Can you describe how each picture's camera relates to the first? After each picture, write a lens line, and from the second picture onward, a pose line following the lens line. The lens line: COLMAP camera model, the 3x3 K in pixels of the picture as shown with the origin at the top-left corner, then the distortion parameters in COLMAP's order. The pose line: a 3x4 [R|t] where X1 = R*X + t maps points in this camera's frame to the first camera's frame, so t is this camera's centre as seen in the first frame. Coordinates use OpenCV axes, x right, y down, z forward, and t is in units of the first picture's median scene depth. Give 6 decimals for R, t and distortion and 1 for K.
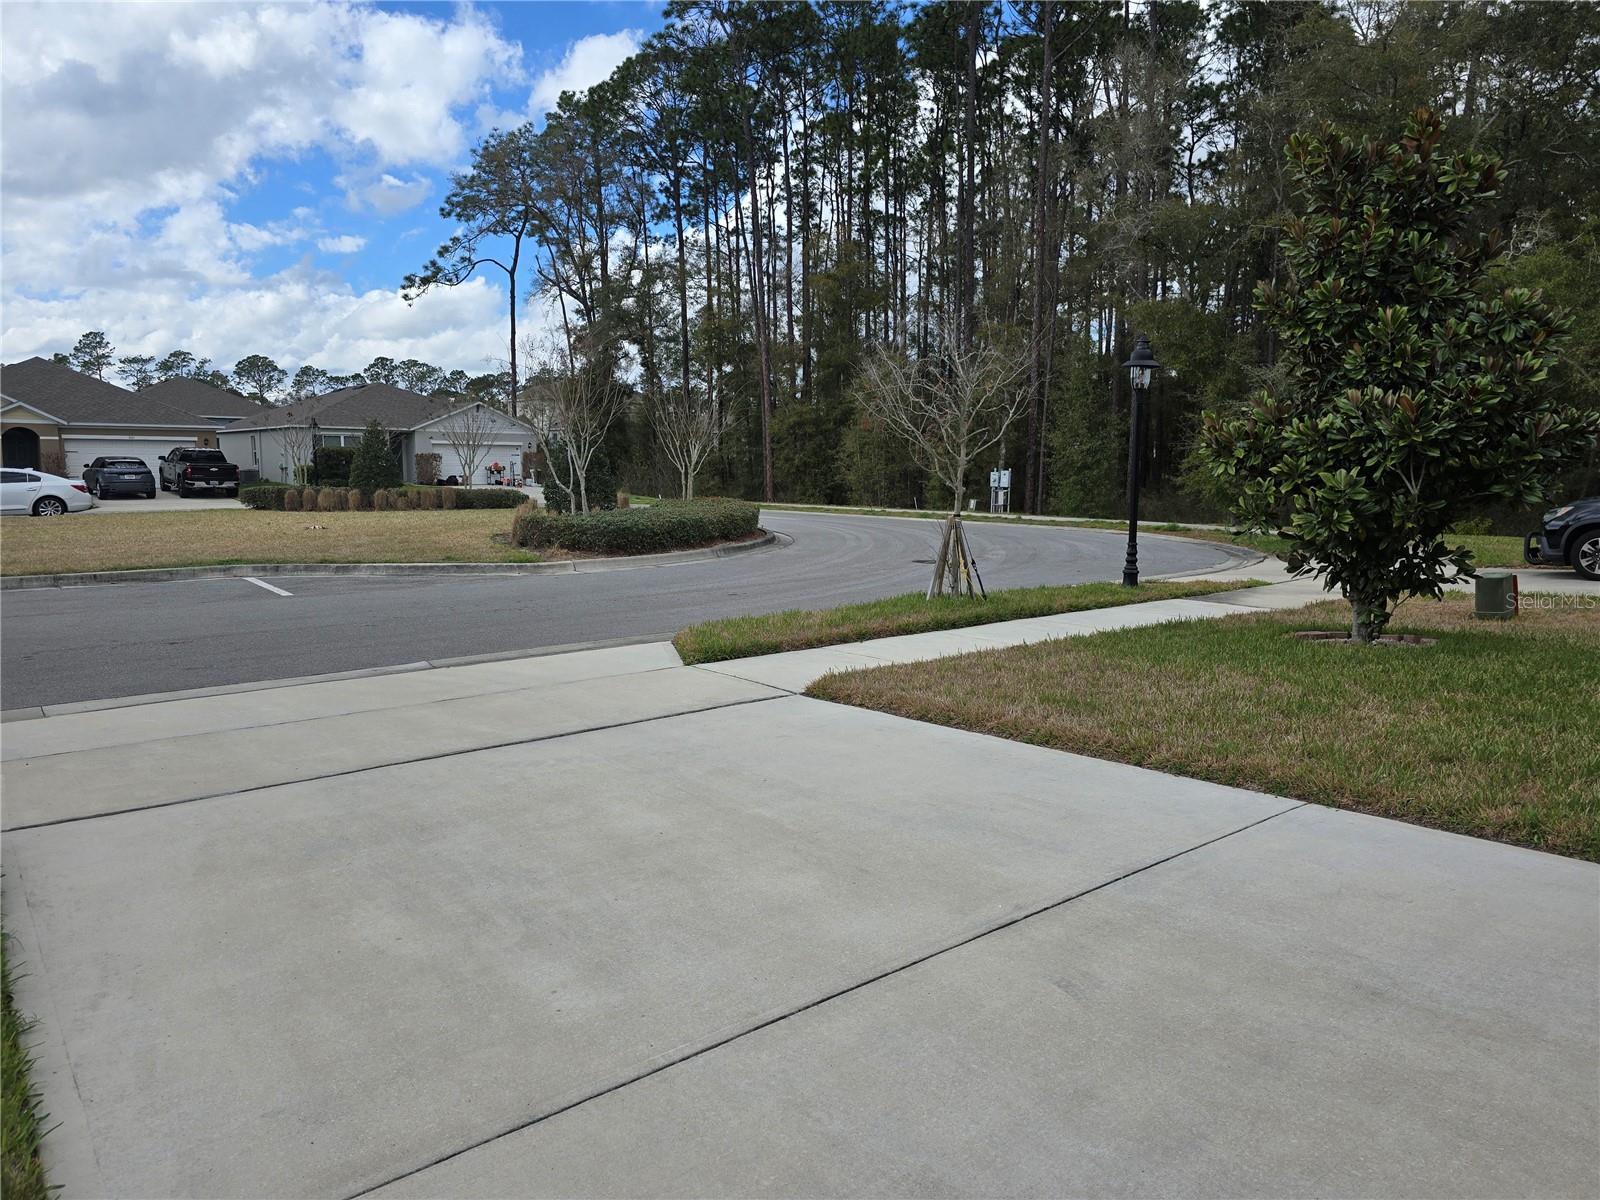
lens RADIAL K [[1070.3, 0, 792.8], [0, 1070.3, 604.7], [0, 0, 1]] dist [0.072970, -0.072409]
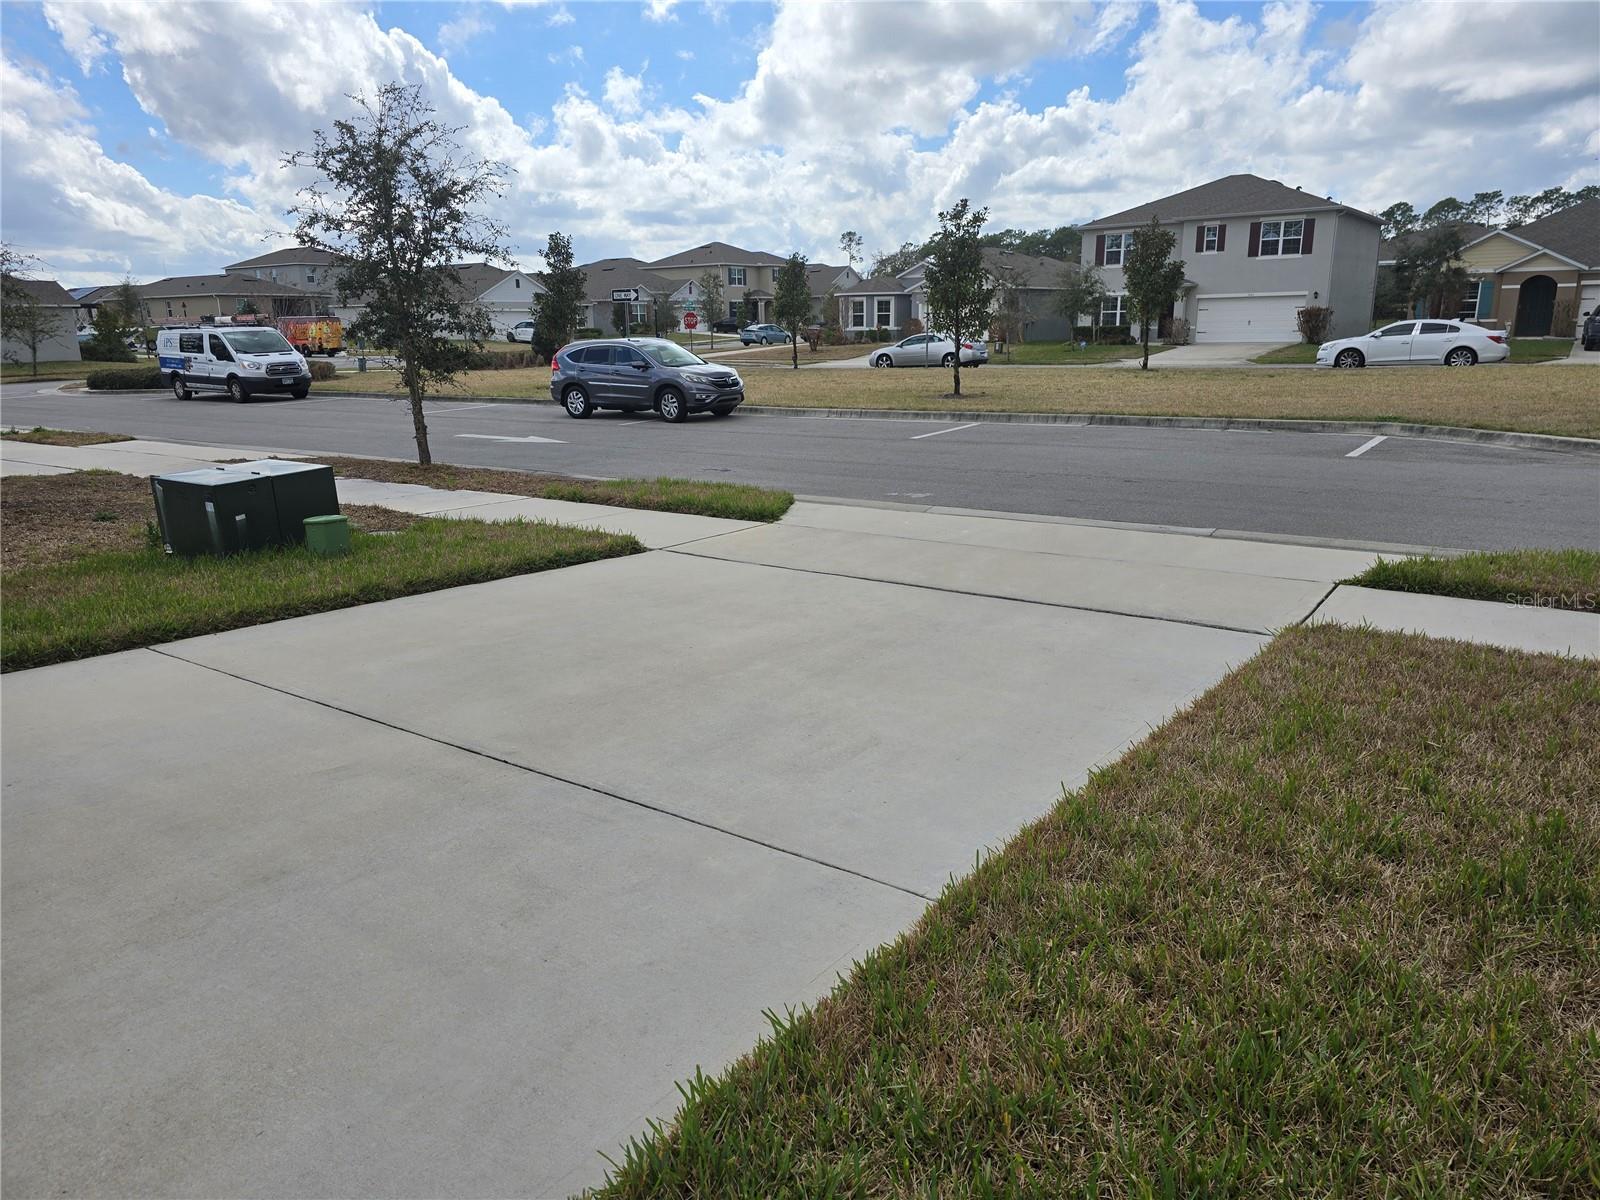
lens RADIAL K [[1070.3, 0, 792.8], [0, 1070.3, 604.7], [0, 0, 1]] dist [0.072970, -0.072409]
pose [[0.263419, 0.235047, -0.935609, 0.764971], [-0.106921, 0.971001, 0.213835, -0.076726], [0.958738, 0.043708, 0.280912, 0.582403]]
